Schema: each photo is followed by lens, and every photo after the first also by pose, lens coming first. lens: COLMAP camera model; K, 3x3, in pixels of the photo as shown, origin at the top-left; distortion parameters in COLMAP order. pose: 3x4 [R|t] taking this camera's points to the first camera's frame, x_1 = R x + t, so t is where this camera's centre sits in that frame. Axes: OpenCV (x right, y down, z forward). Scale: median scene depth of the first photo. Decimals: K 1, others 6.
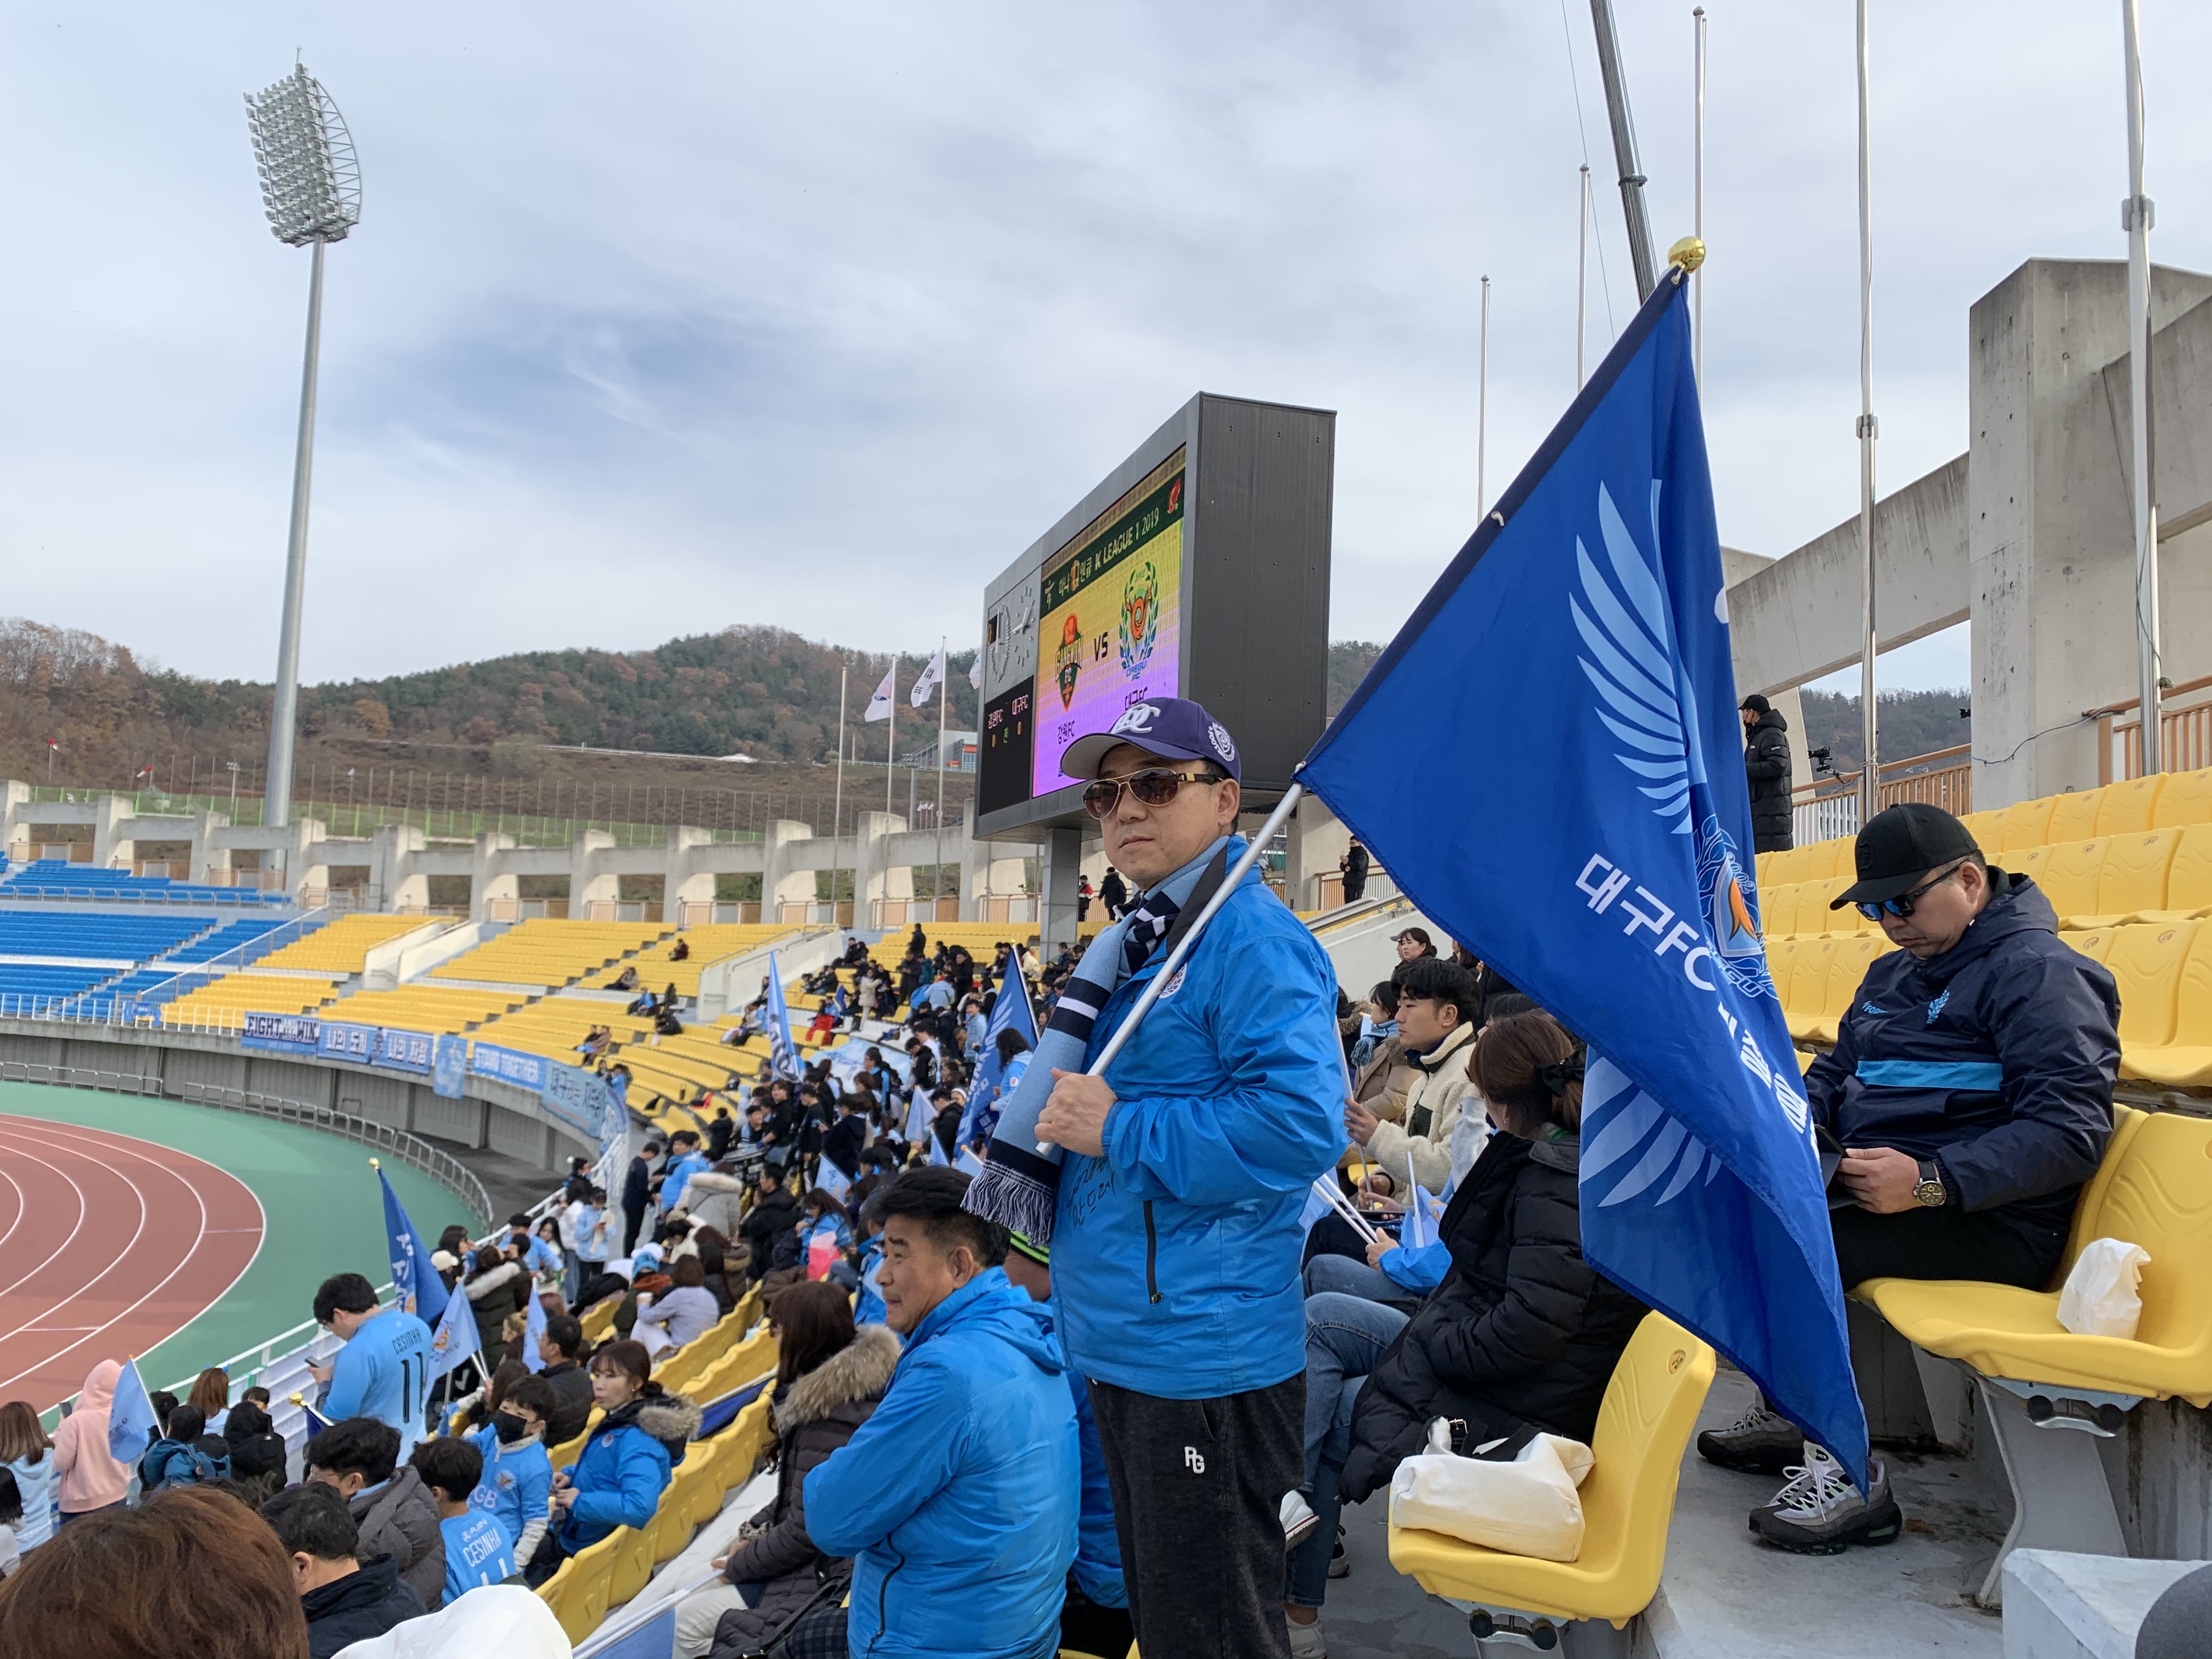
lens RADIAL K [[1659.4, 0, 1106.0], [0, 1659.4, 829.5], [0, 0, 1]] dist [-0.000729, 0.003600]
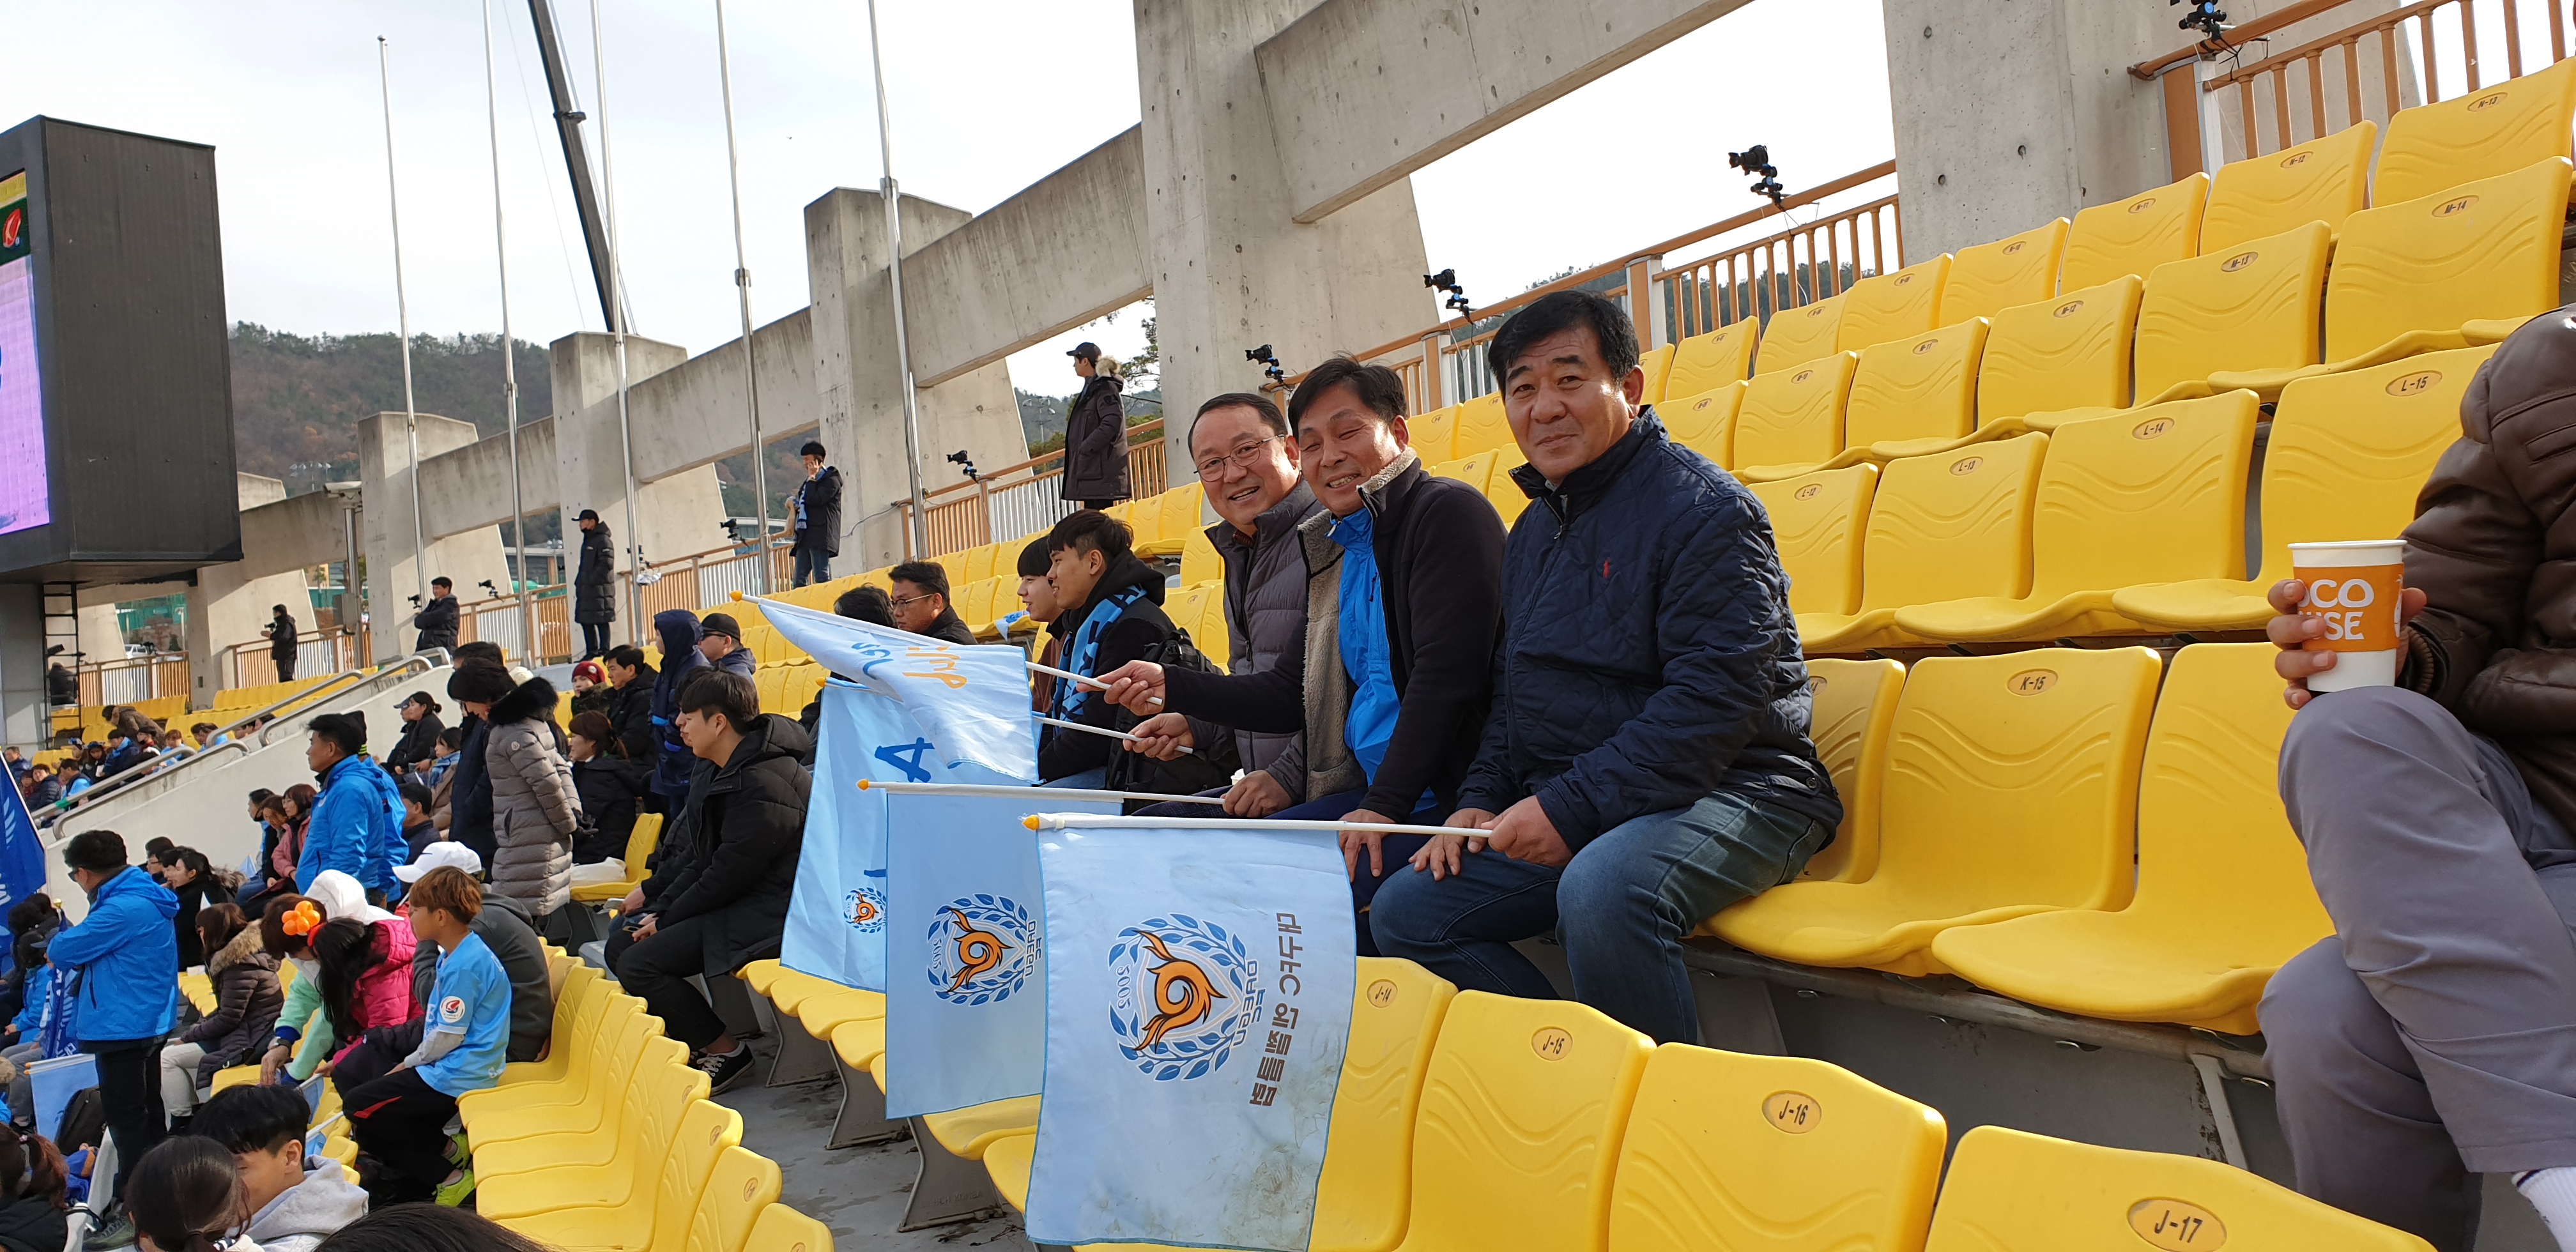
lens RADIAL K [[2008.9, 0, 1288.0], [0, 2008.9, 626.0], [0, 0, 1]] dist [0.003684, -0.001322]
pose [[0.789894, -0.081650, 0.607783, -0.037178], [0.055323, 0.996543, 0.061976, -0.008720], [-0.610743, -0.015330, 0.791681, -0.103711]]
